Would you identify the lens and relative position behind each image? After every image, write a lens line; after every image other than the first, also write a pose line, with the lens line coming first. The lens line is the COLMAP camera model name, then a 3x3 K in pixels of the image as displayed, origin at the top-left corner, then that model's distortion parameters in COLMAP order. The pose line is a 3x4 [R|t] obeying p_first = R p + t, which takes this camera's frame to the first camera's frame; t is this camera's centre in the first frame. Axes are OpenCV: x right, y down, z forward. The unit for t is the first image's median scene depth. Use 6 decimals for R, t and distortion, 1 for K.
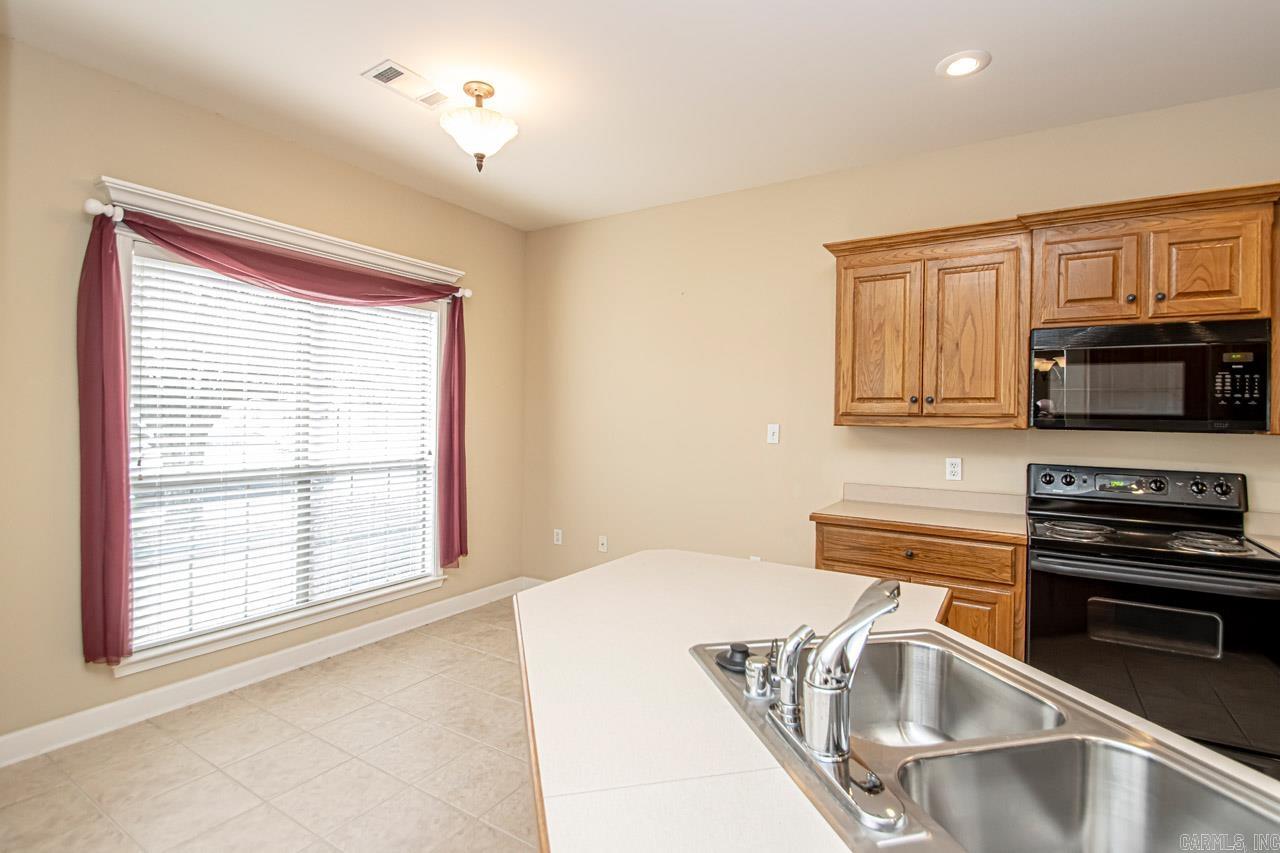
lens RADIAL K [[593.1, 0, 637.1], [0, 593.1, 412.1], [0, 0, 1]] dist [0.001095, 0.000091]
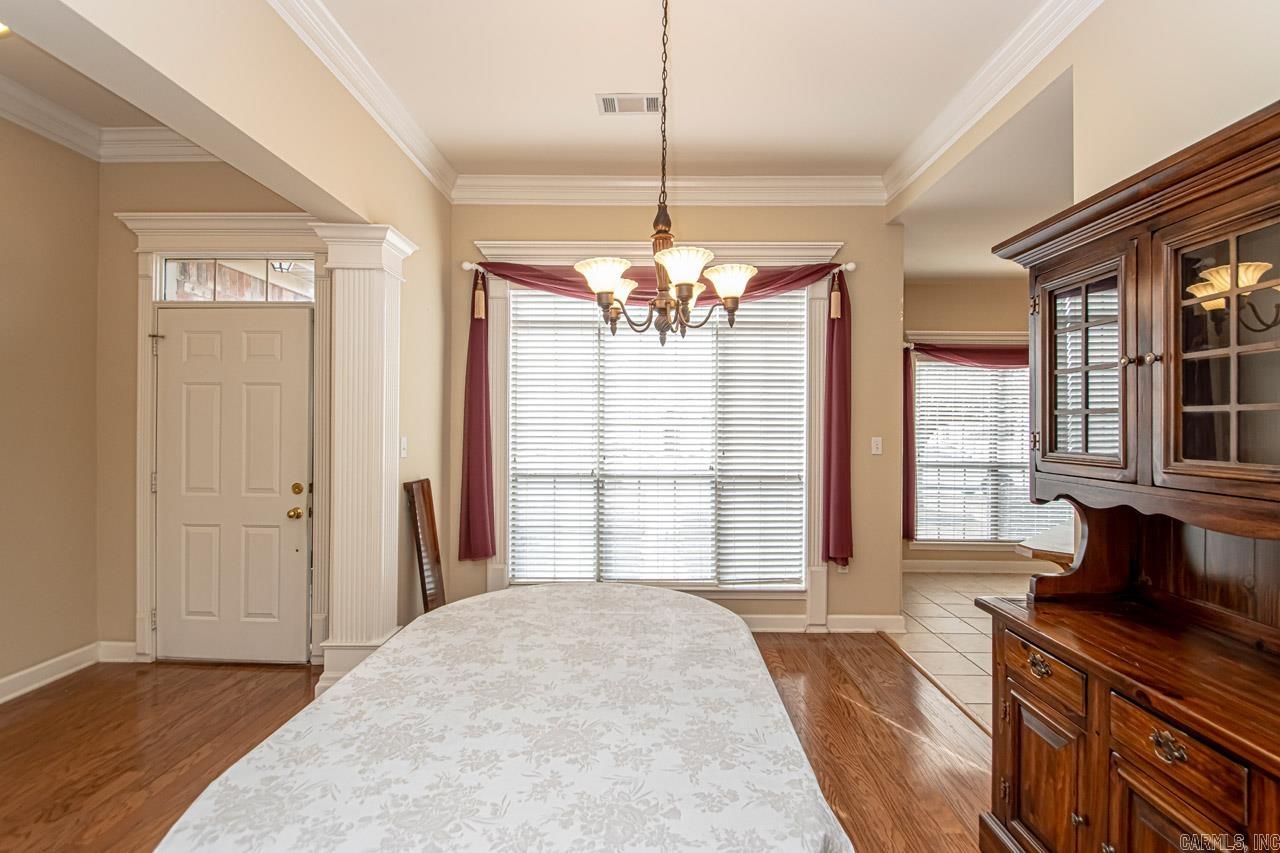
lens RADIAL K [[588.2, 0, 656.0], [0, 588.2, 425.9], [0, 0, 1]] dist [0.014356, -0.019216]
pose [[0.534002, -0.010737, -0.845415, 0.447566], [0.005505, 0.999942, -0.009222, -0.006079], [0.845465, 0.000270, 0.534030, -0.904993]]
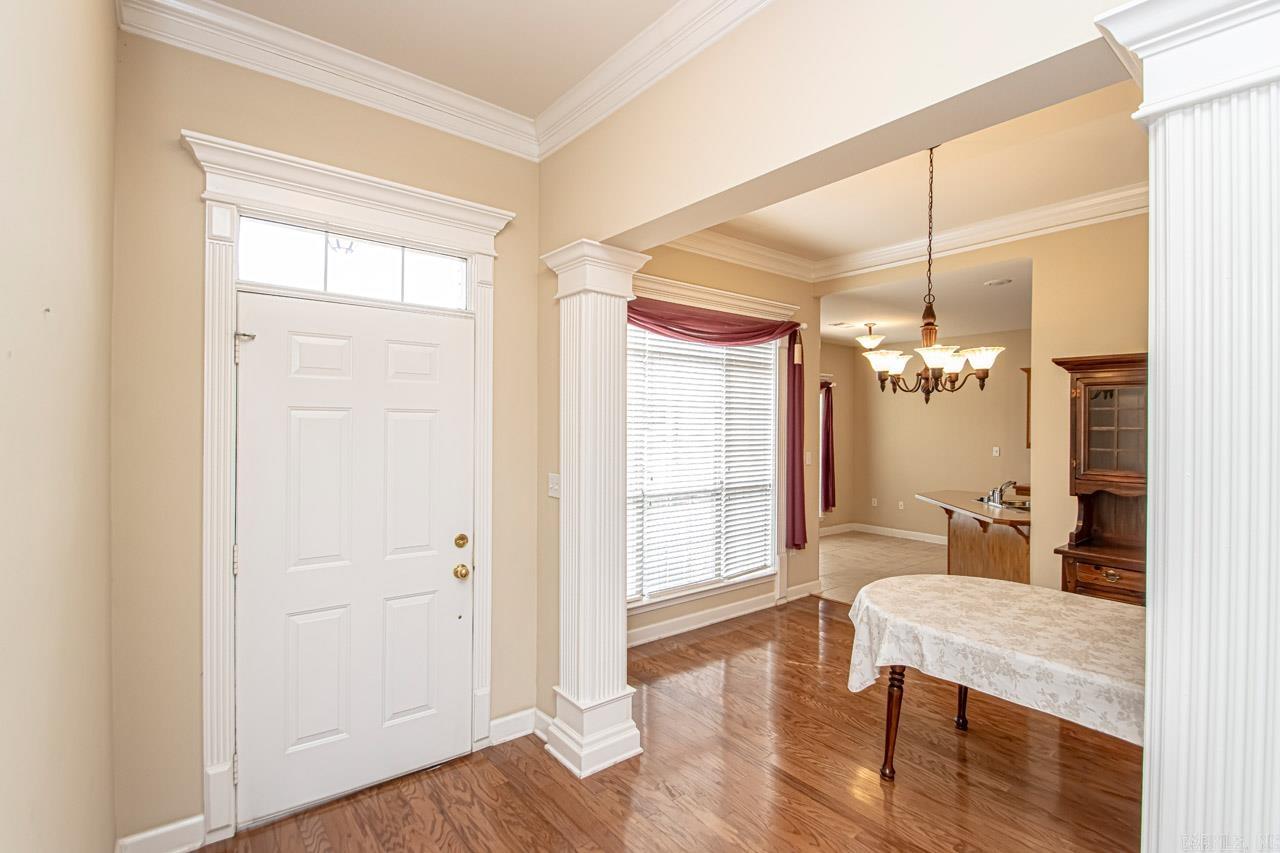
lens RADIAL K [[594.9, 0, 654.5], [0, 594.9, 427.9], [0, 0, 1]] dist [0.017472, -0.020530]
pose [[0.950983, -0.004408, -0.309212, -0.326833], [0.006388, 0.999965, 0.005392, -0.081515], [0.309177, -0.007103, 0.950978, -1.694992]]
